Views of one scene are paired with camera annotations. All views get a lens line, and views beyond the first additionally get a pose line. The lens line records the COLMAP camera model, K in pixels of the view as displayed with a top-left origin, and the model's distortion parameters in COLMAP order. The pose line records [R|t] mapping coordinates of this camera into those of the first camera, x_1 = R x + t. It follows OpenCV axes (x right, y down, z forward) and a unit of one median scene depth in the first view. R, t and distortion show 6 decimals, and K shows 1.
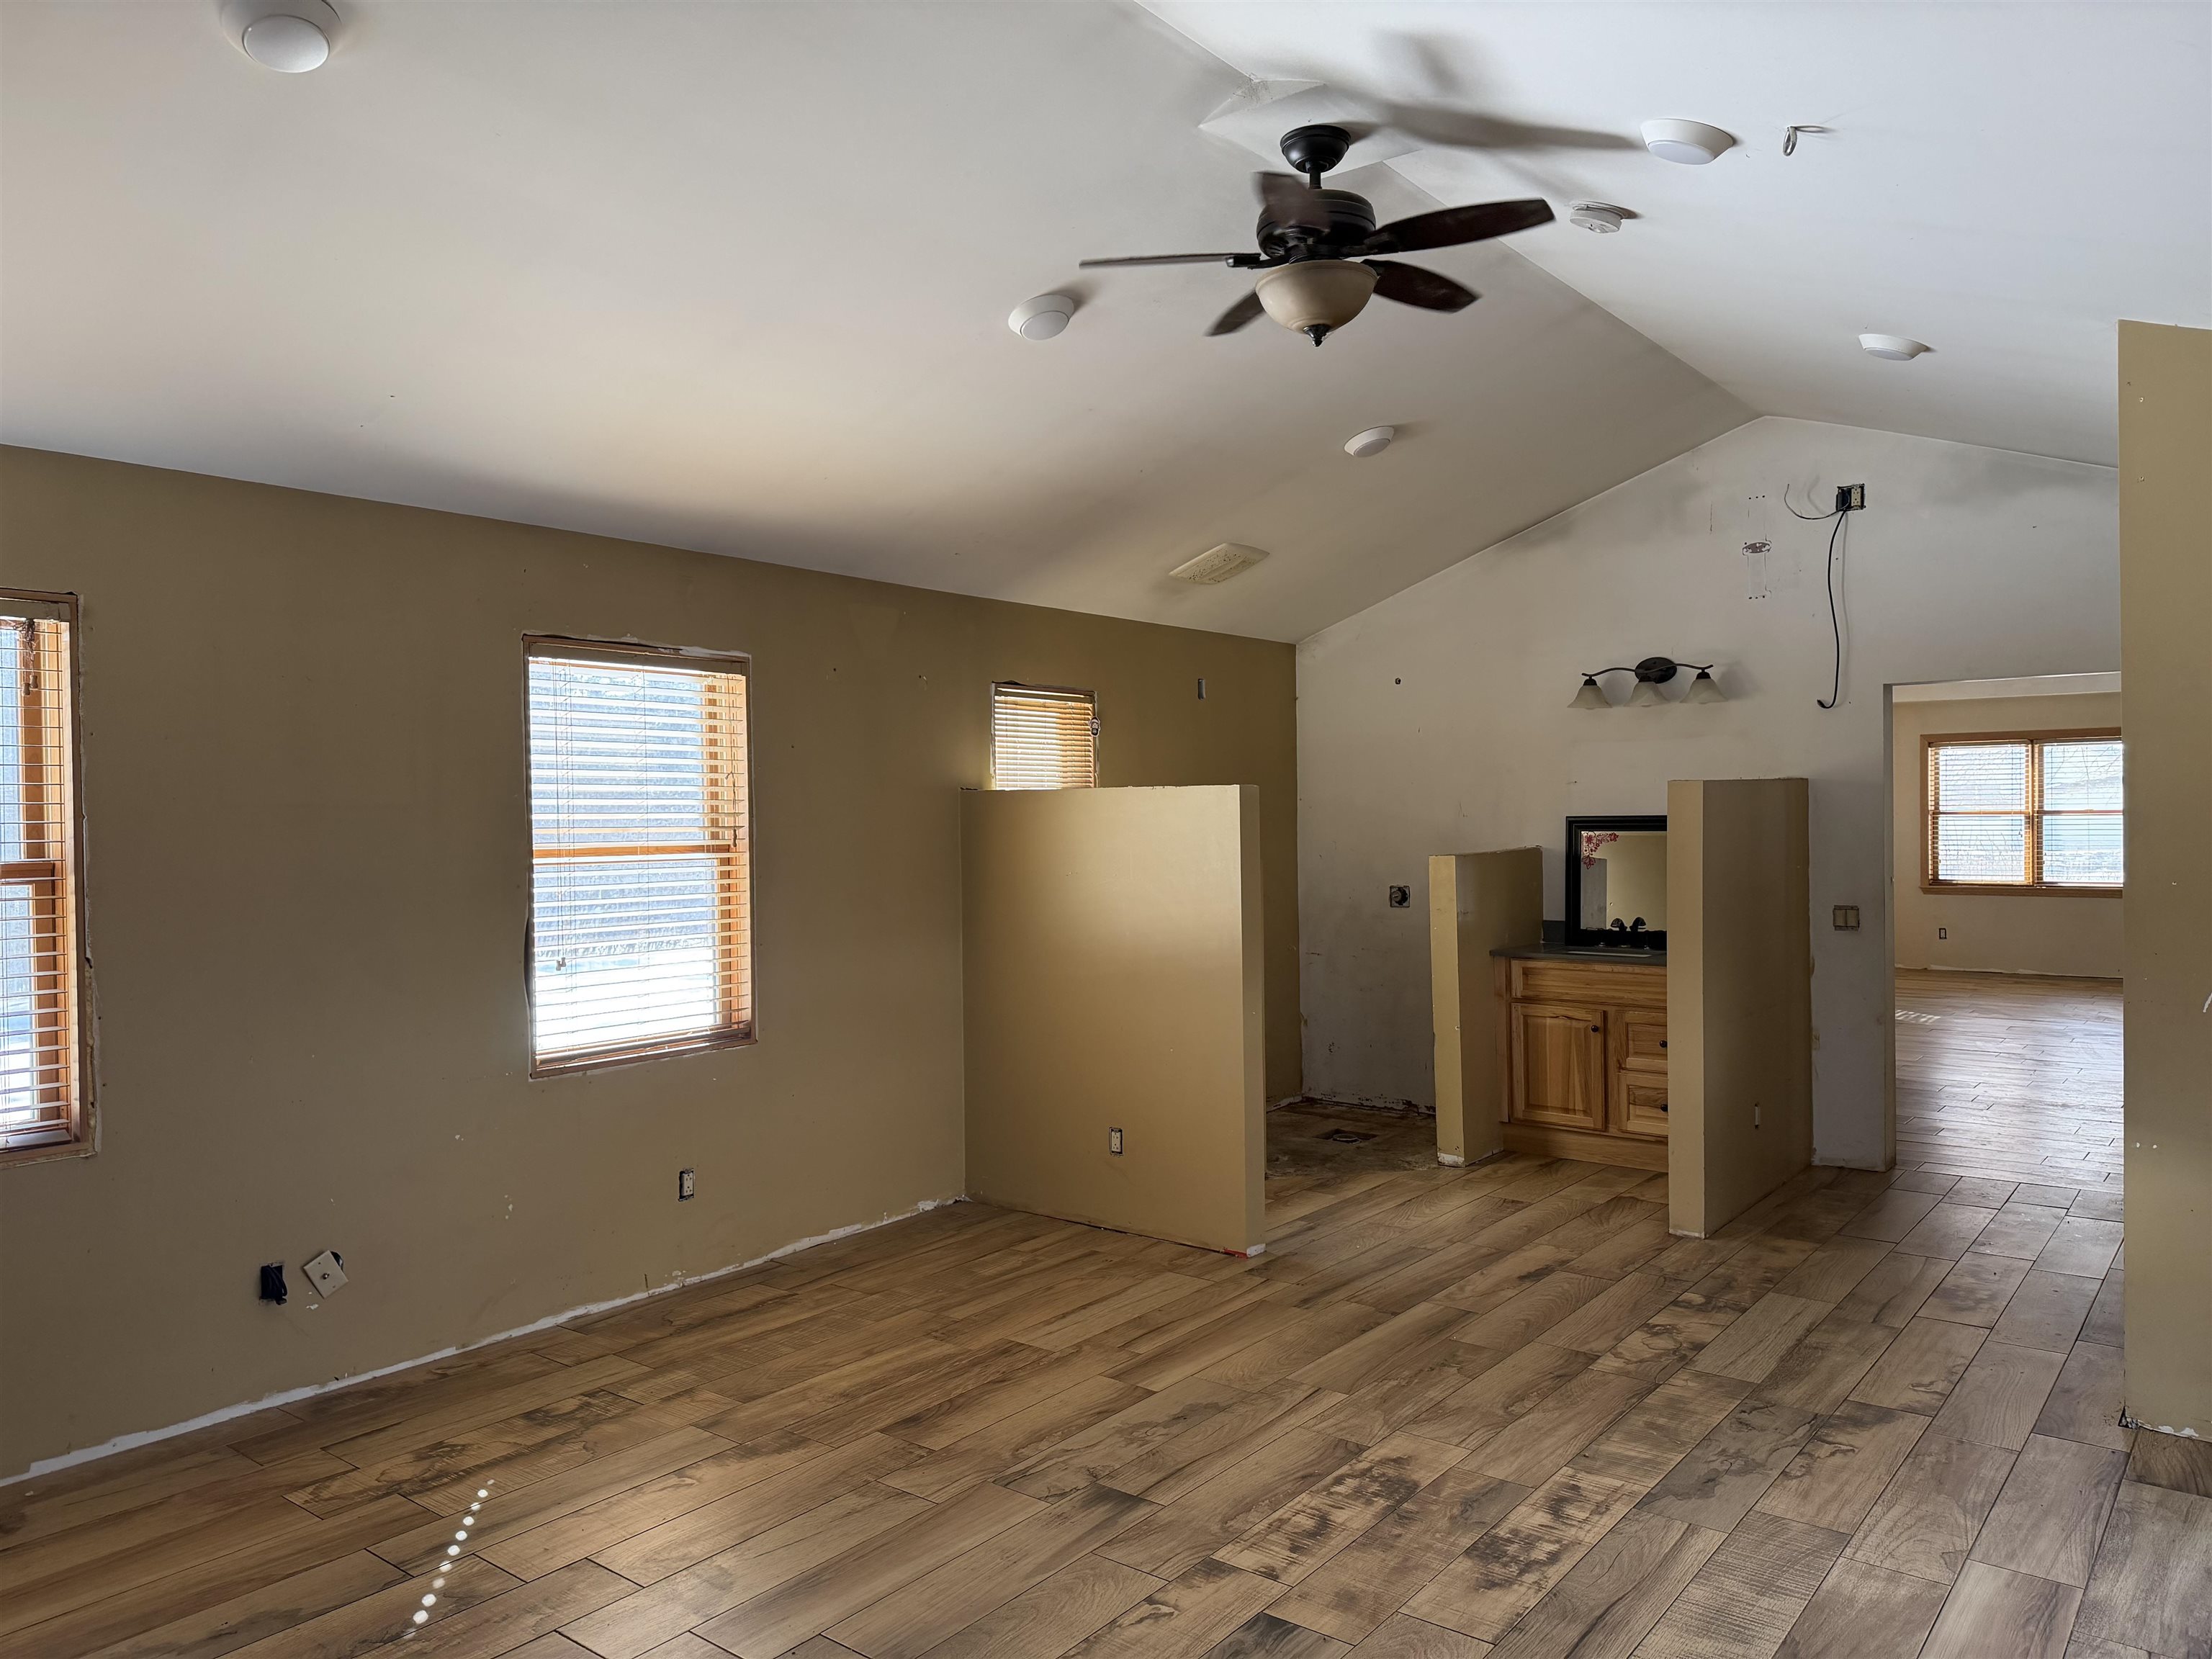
lens RADIAL K [[1560.8, 0, 1106.0], [0, 1560.8, 829.5], [0, 0, 1]] dist [0.038997, -0.002398]
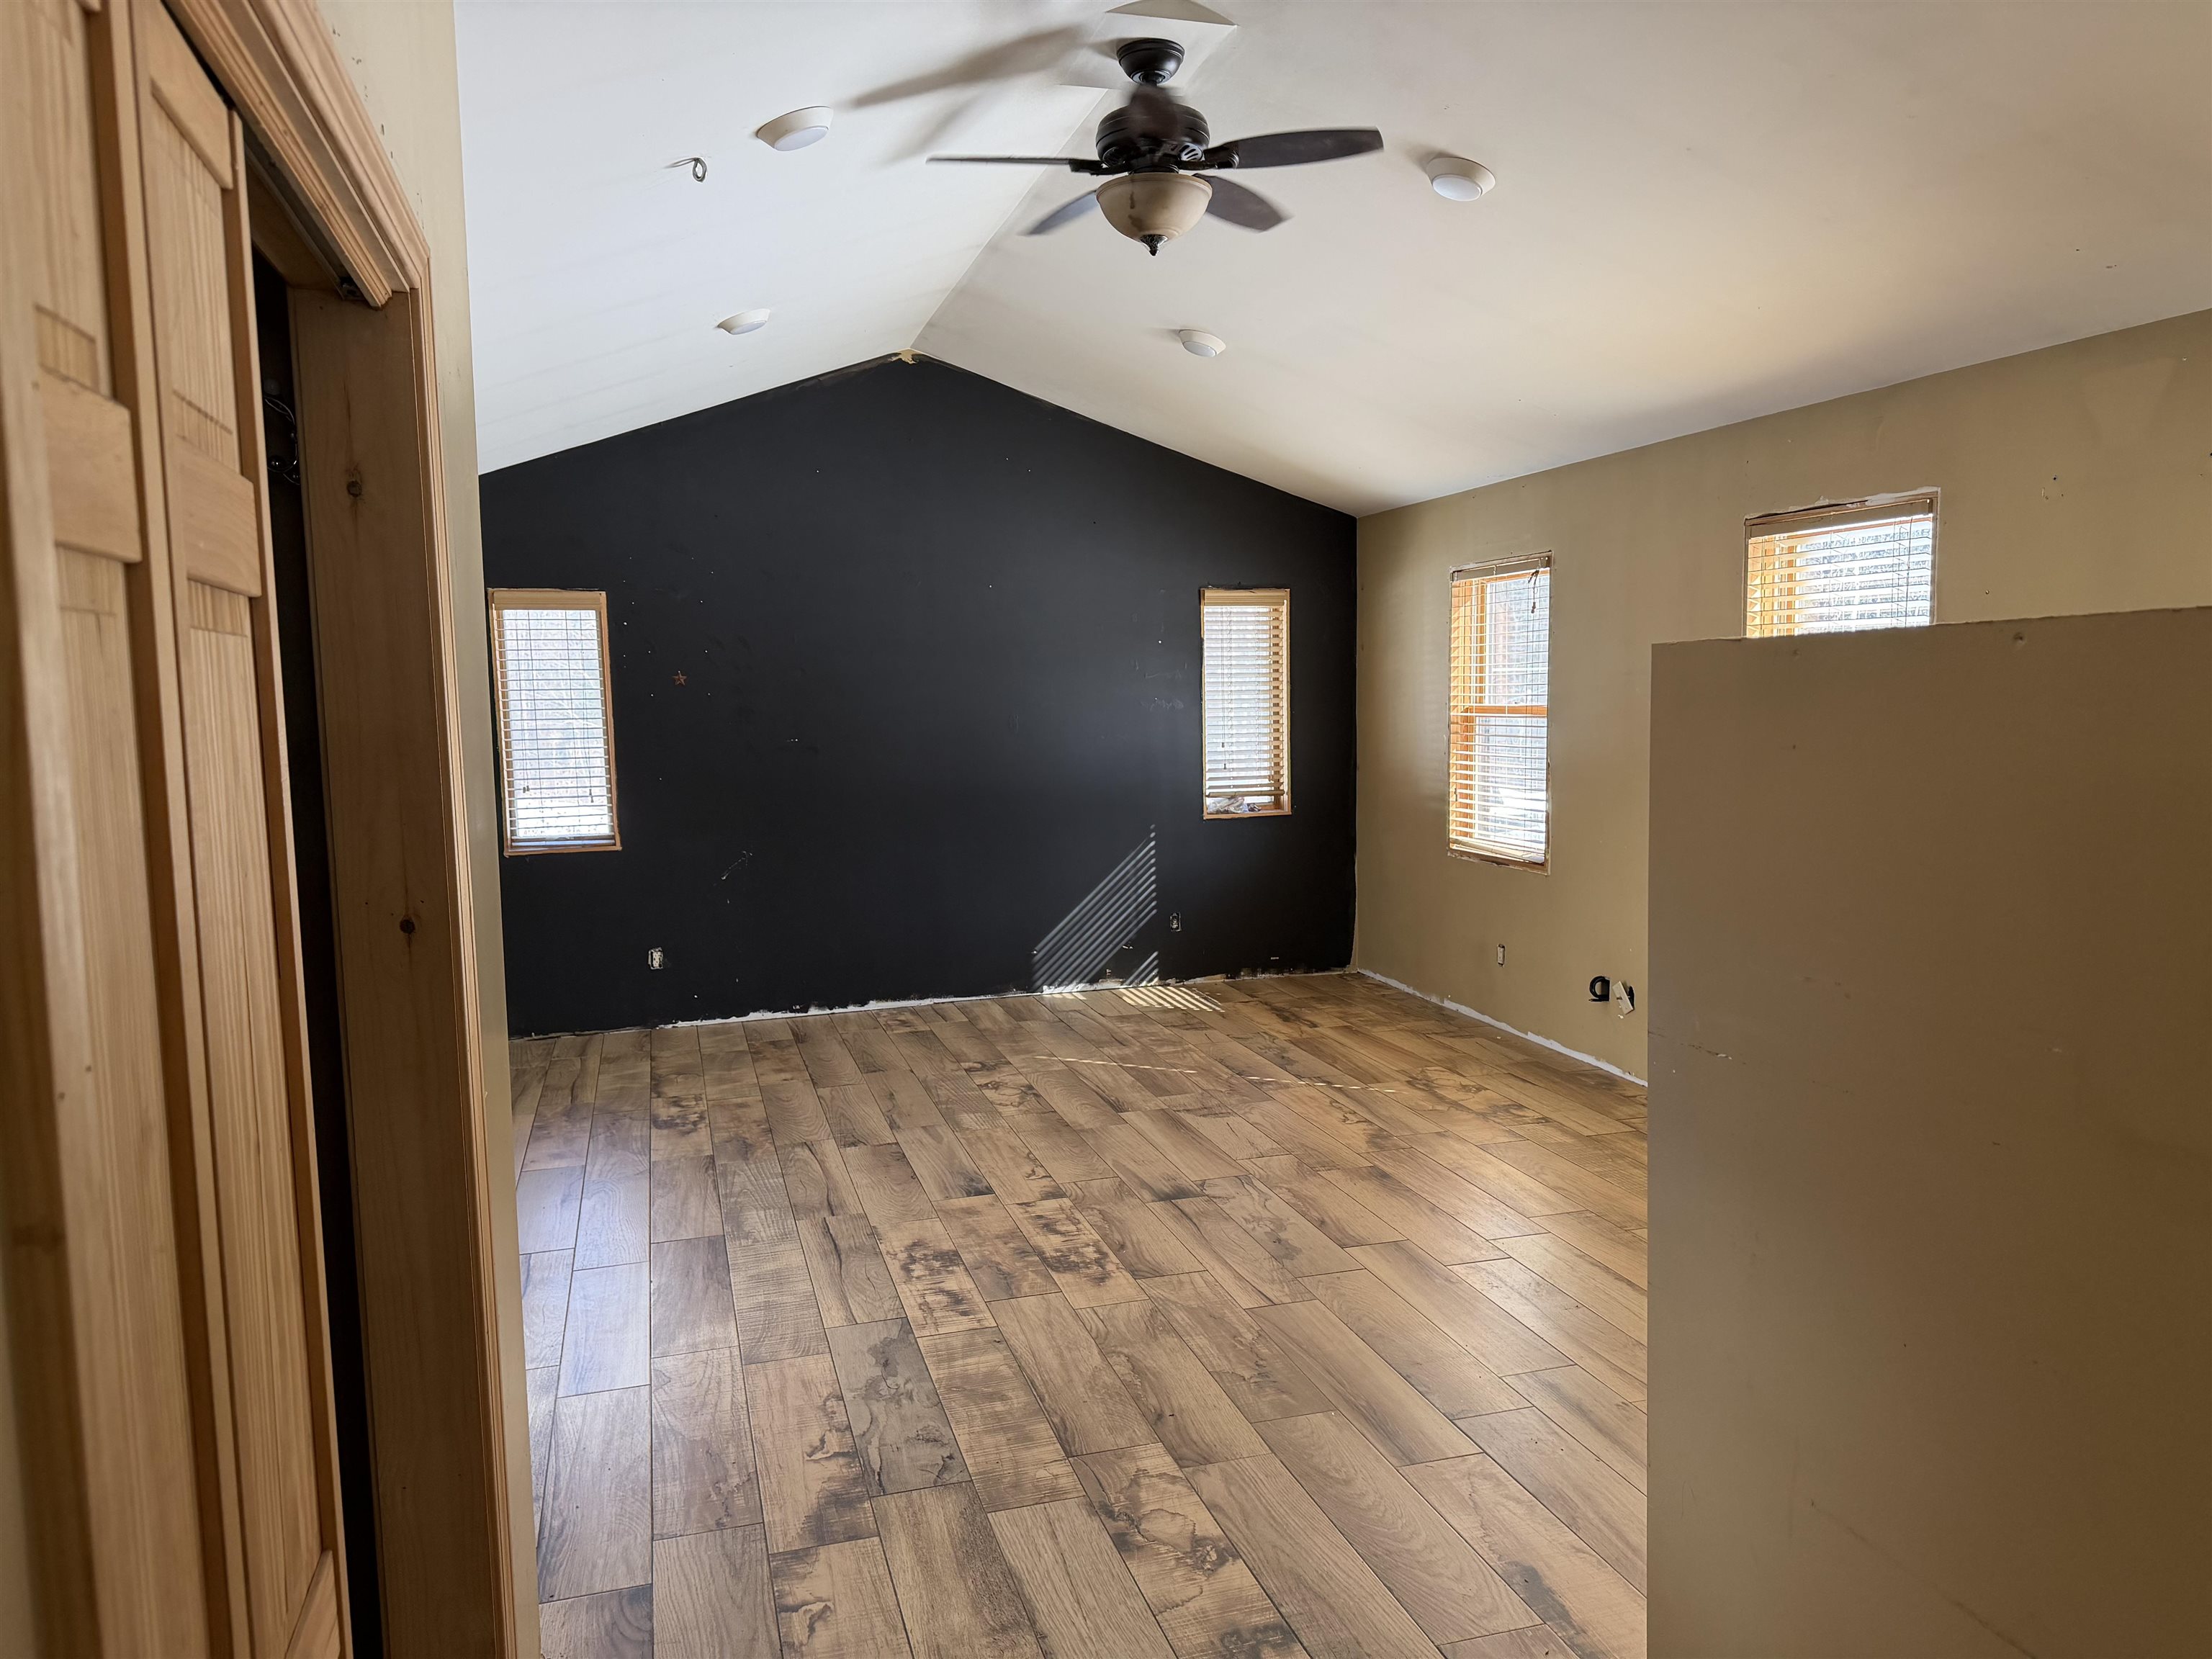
lens RADIAL K [[1539.4, 0, 1110.9], [0, 1539.4, 835.0], [0, 0, 1]] dist [0.138281, -0.210380]
pose [[-0.575781, 0.097960, -0.811714, 1.058886], [0.009585, 0.993537, 0.113104, -0.039168], [0.817548, 0.057343, -0.572999, 1.637383]]
